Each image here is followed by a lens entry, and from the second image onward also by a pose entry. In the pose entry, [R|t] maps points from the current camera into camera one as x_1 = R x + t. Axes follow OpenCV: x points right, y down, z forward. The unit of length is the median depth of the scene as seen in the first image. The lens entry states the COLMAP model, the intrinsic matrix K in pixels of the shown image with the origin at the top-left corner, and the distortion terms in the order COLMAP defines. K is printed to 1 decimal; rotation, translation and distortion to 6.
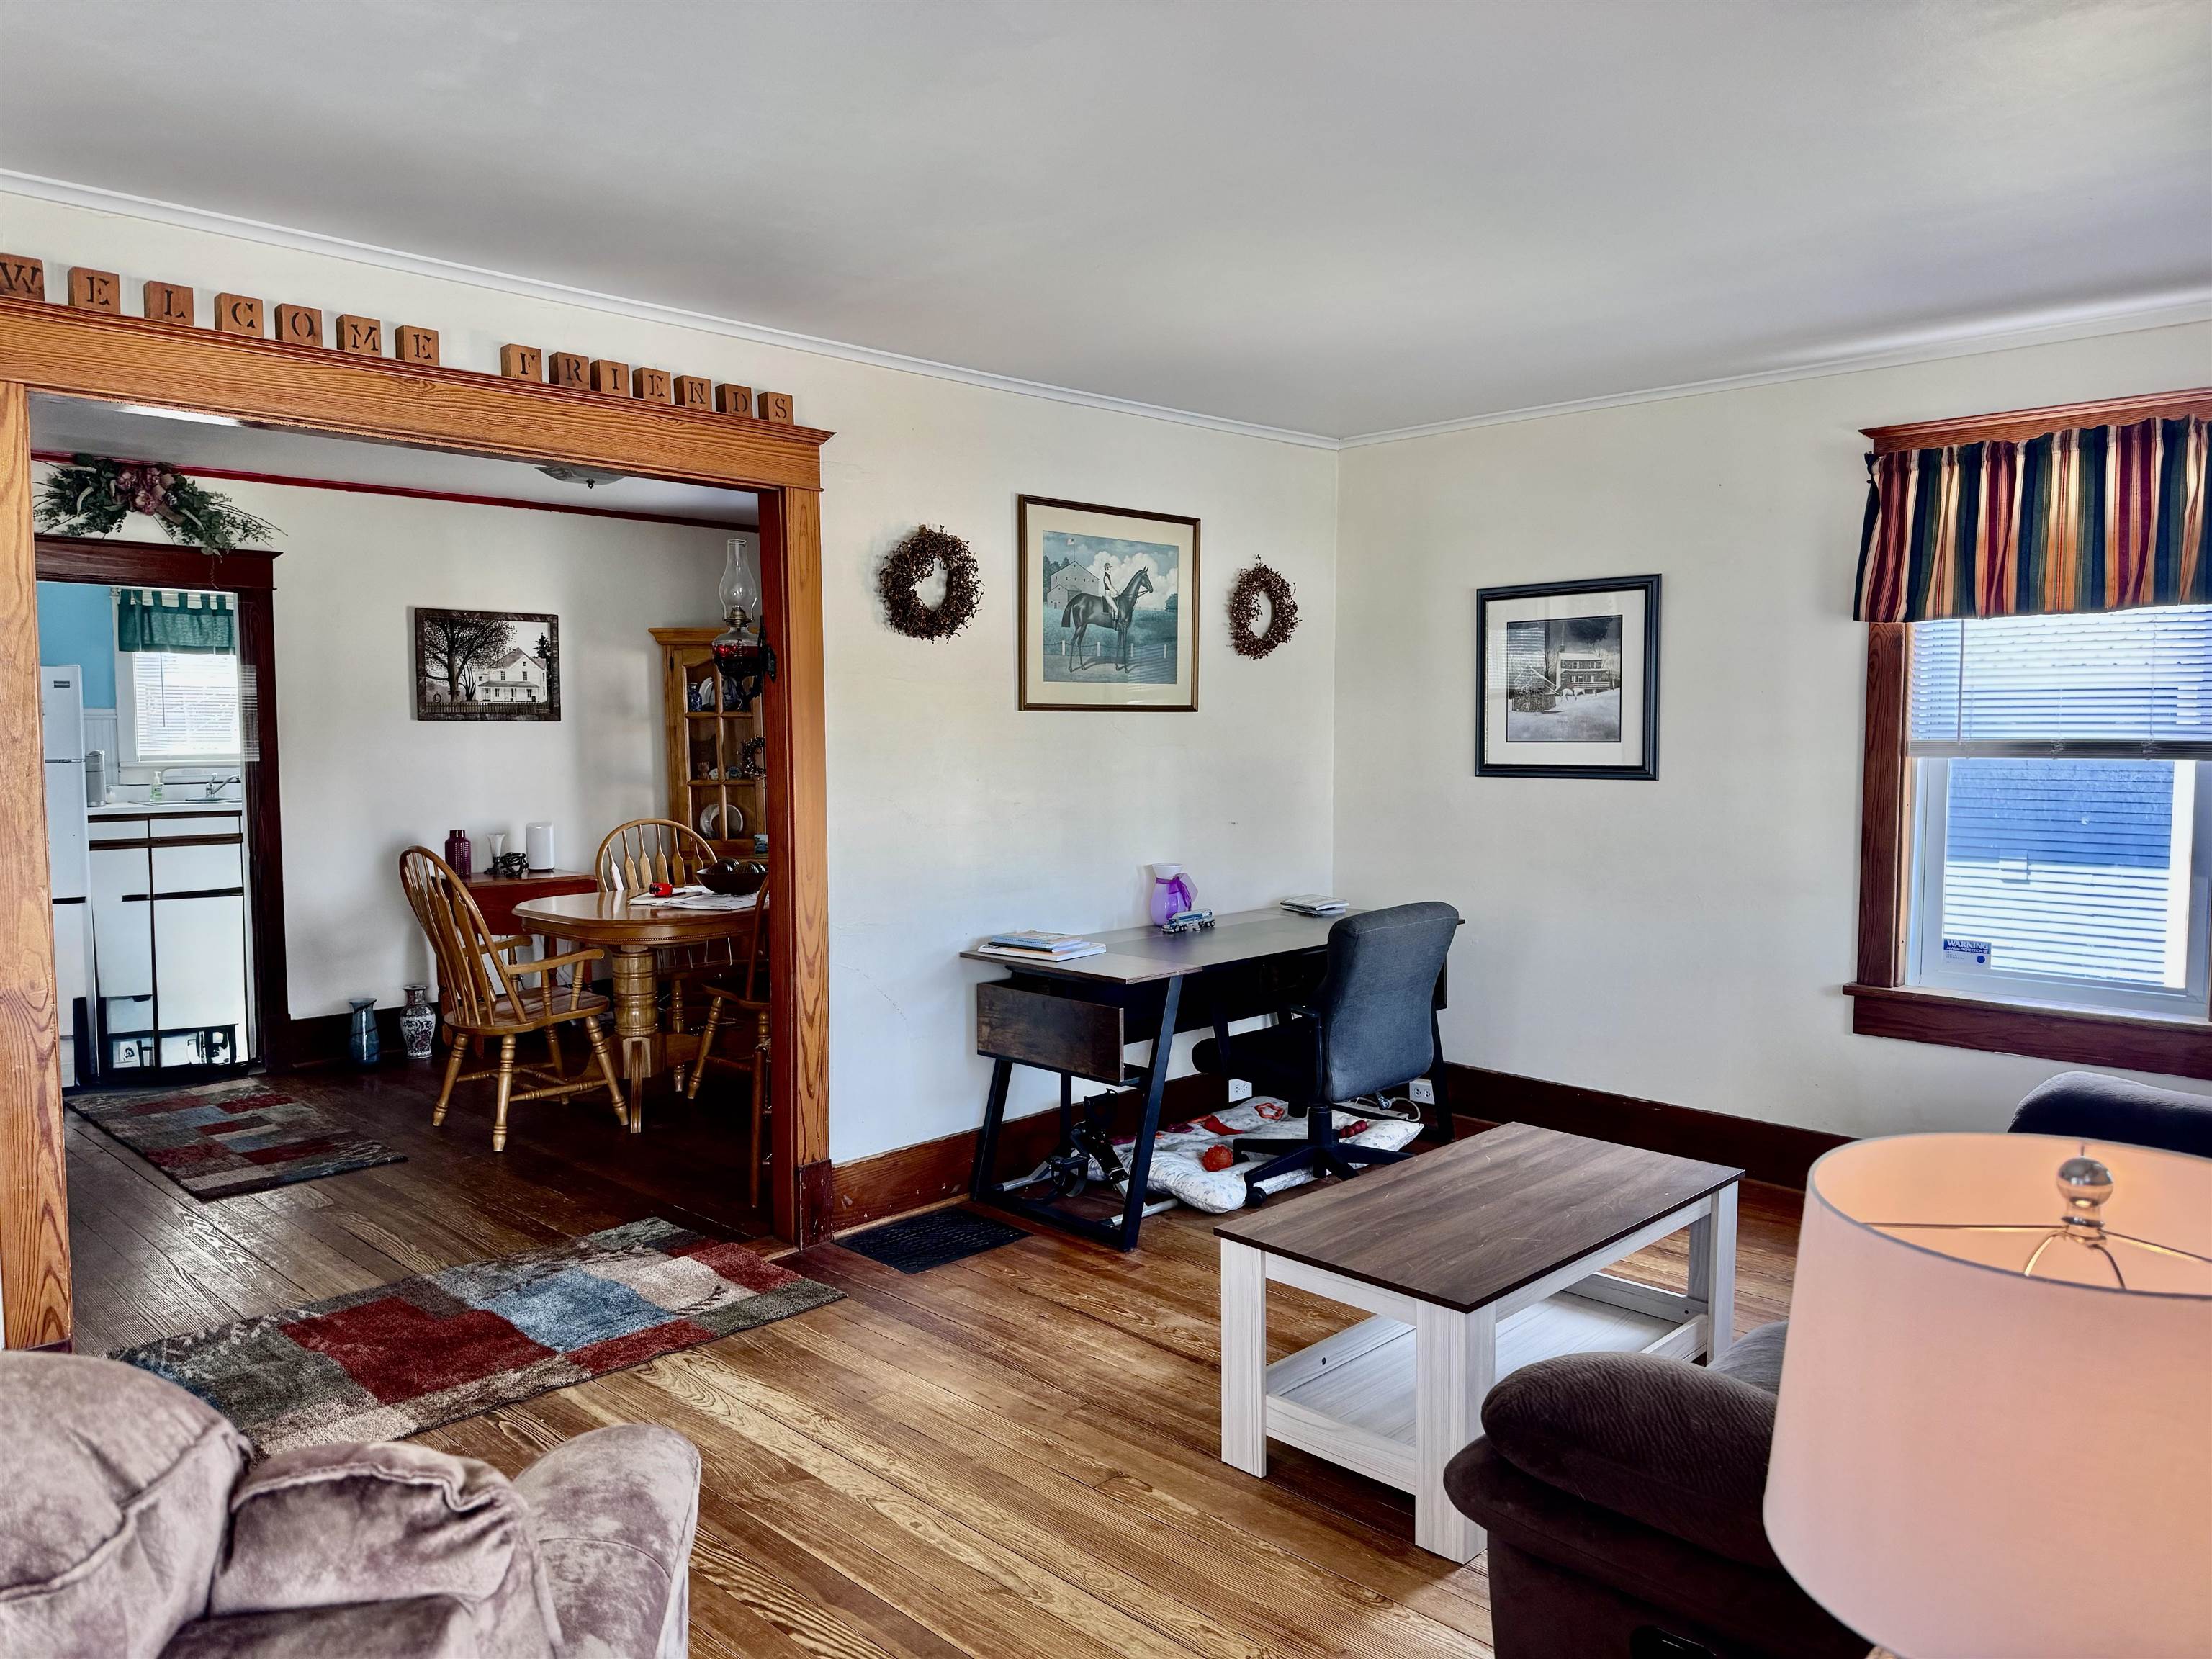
lens RADIAL K [[1549.8, 0, 1113.7], [0, 1549.8, 836.4], [0, 0, 1]] dist [0.070082, -0.091426]
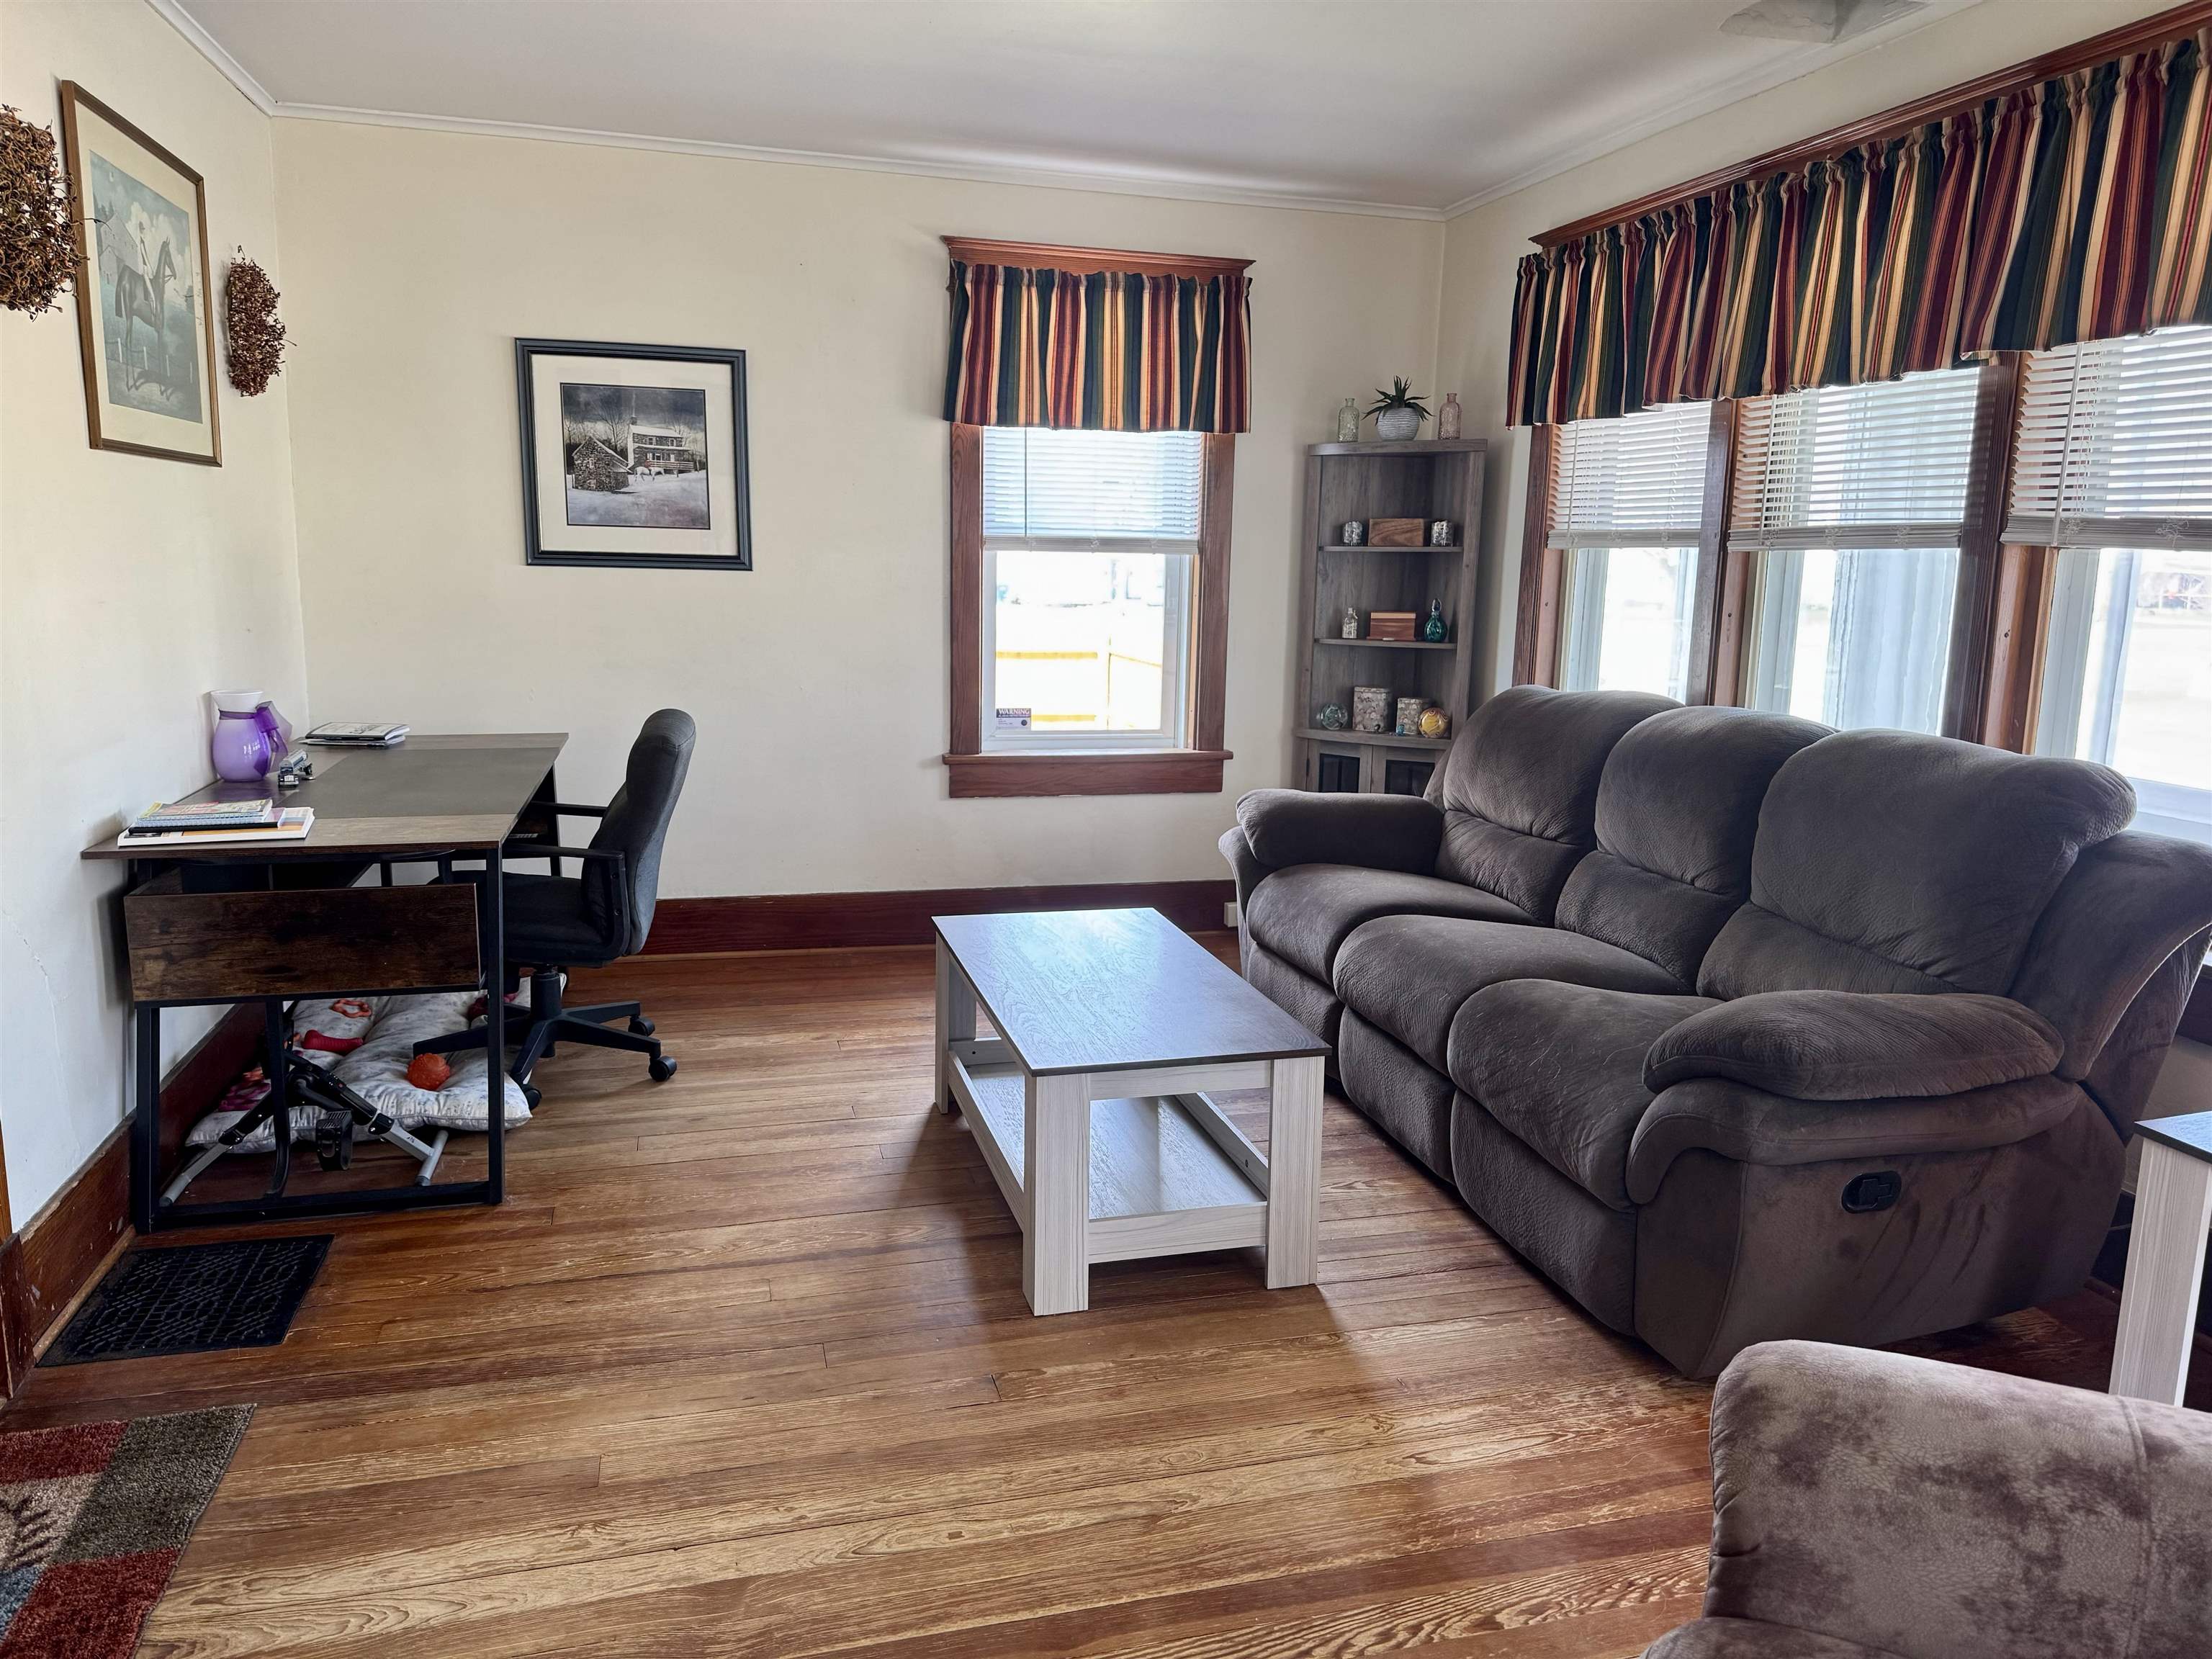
lens RADIAL K [[1549.8, 0, 1112.0], [0, 1549.8, 828.7], [0, 0, 1]] dist [0.070082, -0.091426]
pose [[0.495970, -0.139195, 0.857110, -0.444004], [0.040523, 0.989703, 0.137279, -0.001040], [-0.867393, -0.033354, 0.496504, 0.363355]]
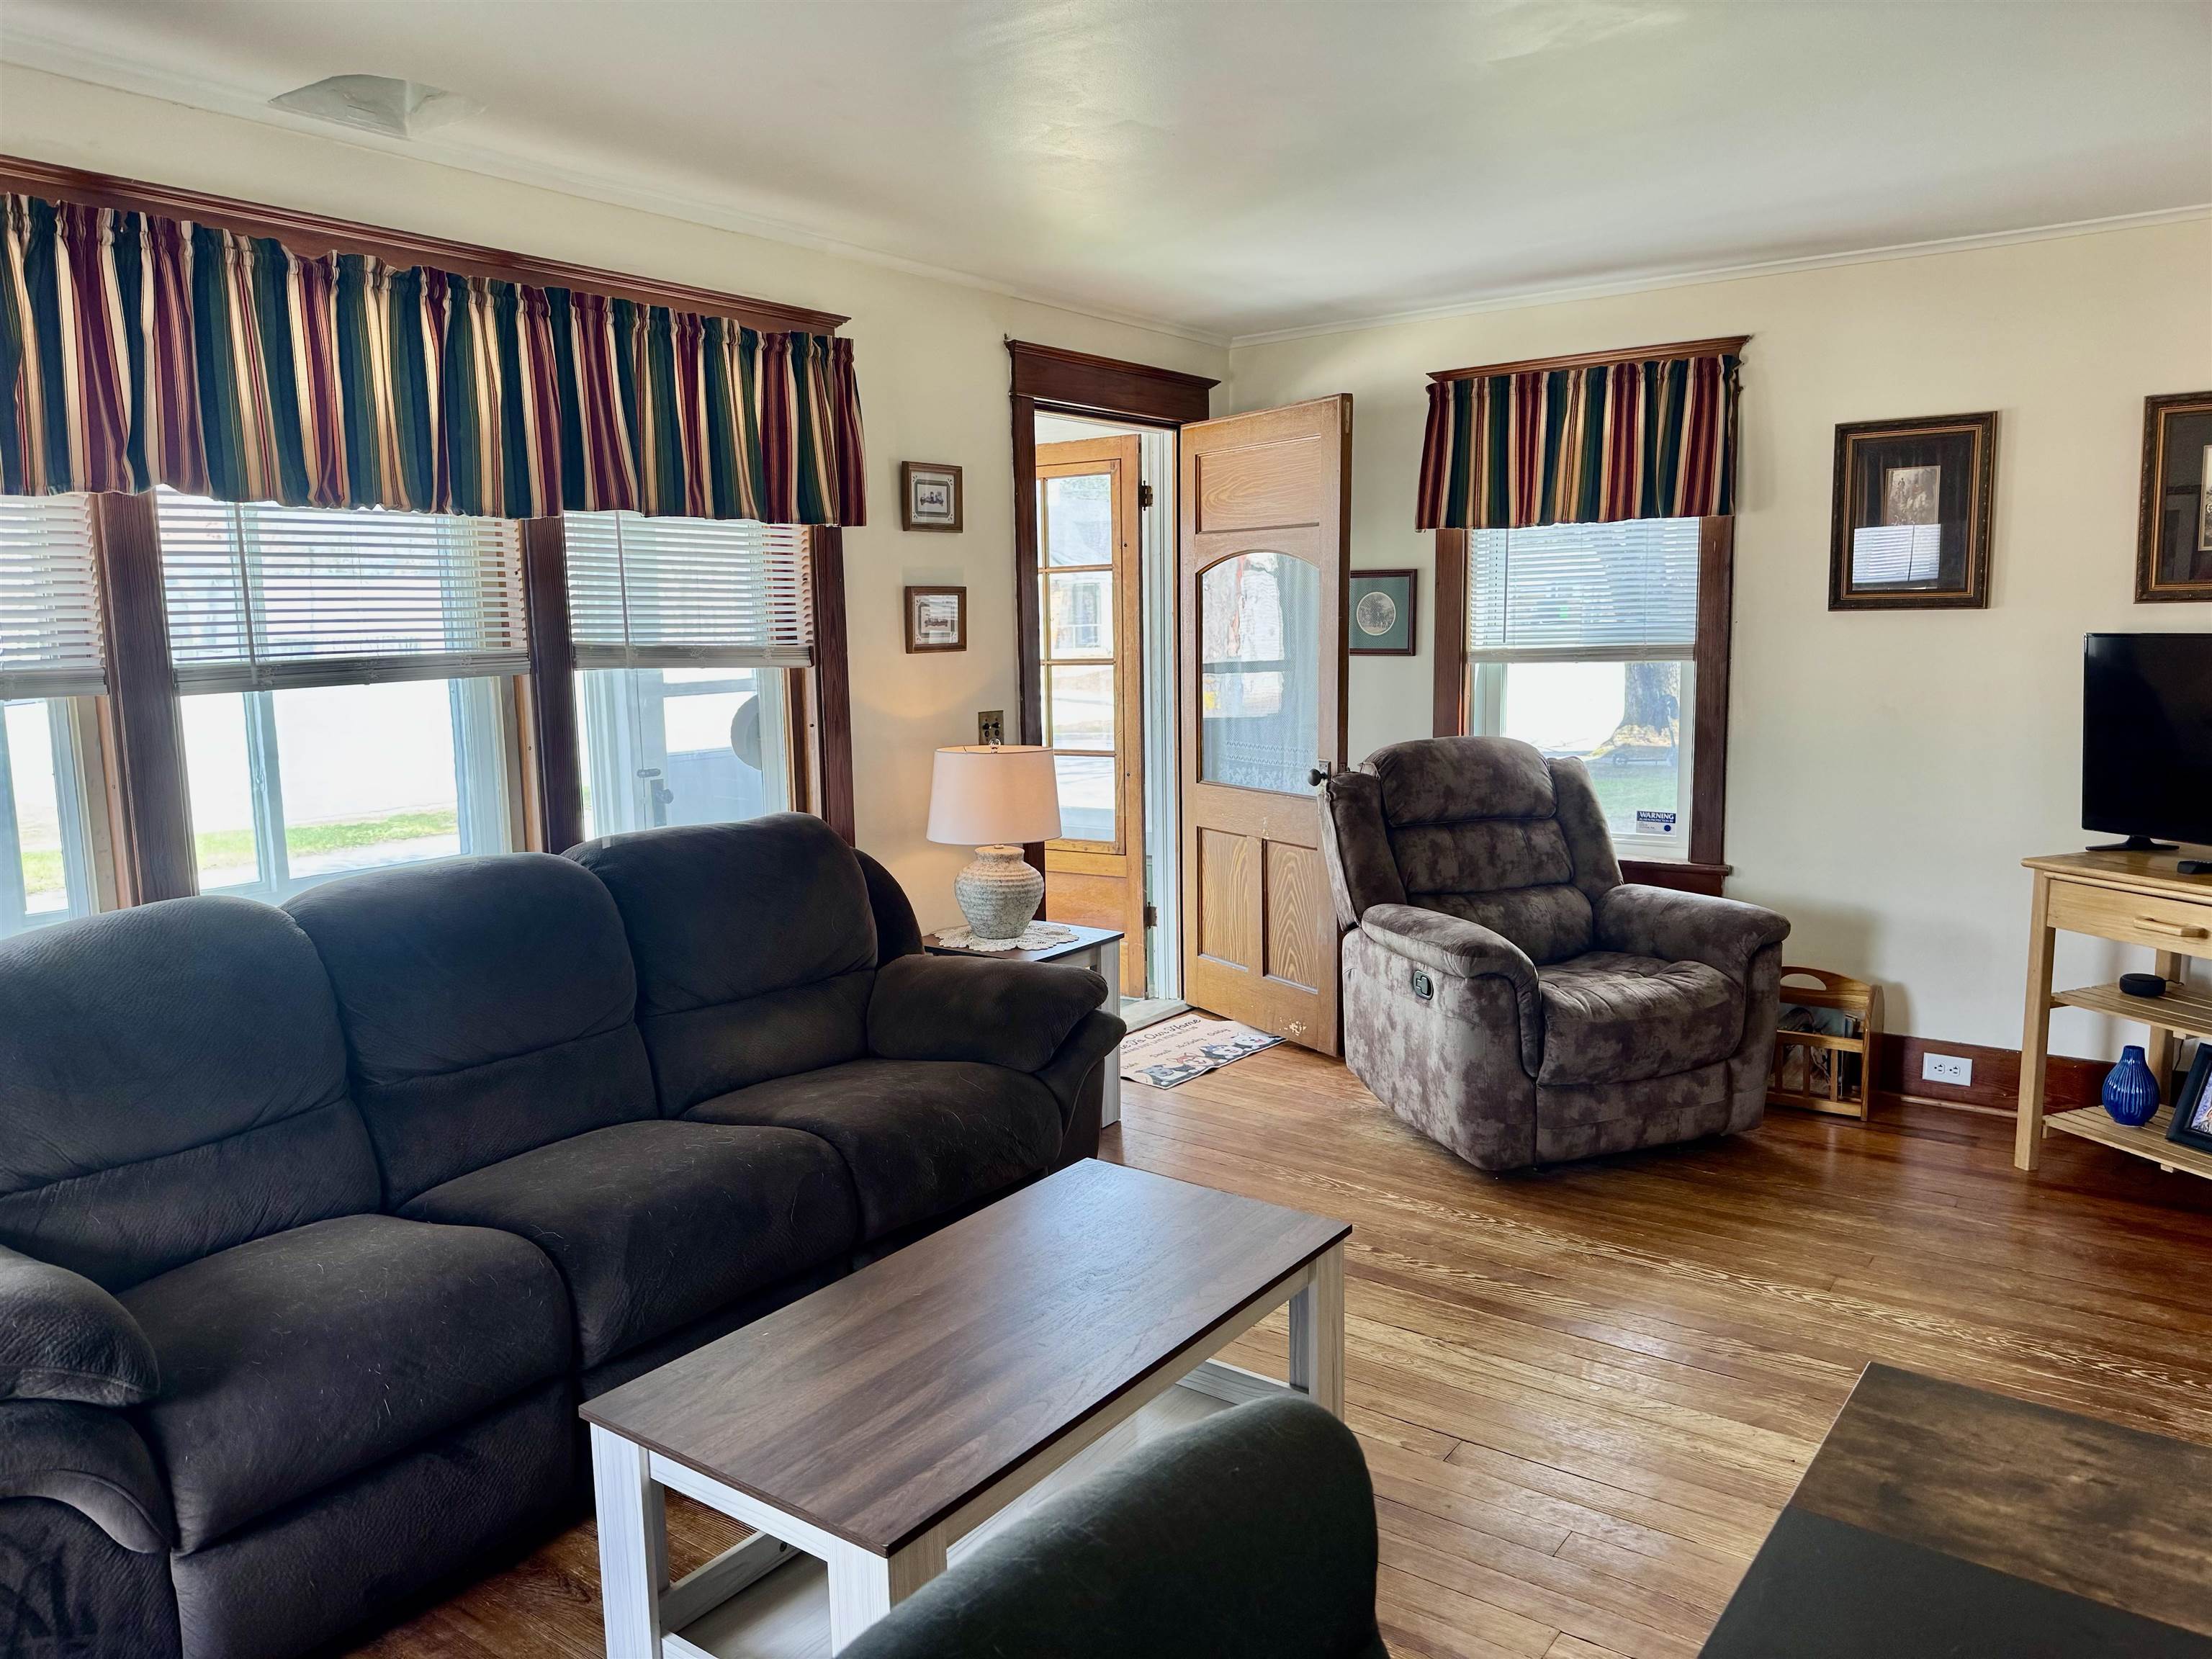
lens RADIAL K [[1549.8, 0, 1109.0], [0, 1549.8, 818.5], [0, 0, 1]] dist [0.070082, -0.091426]
pose [[-0.989476, 0.039952, -0.139069, 0.211345], [0.012033, 0.980515, 0.196073, -0.093984], [0.144193, 0.192337, -0.970678, 1.220280]]
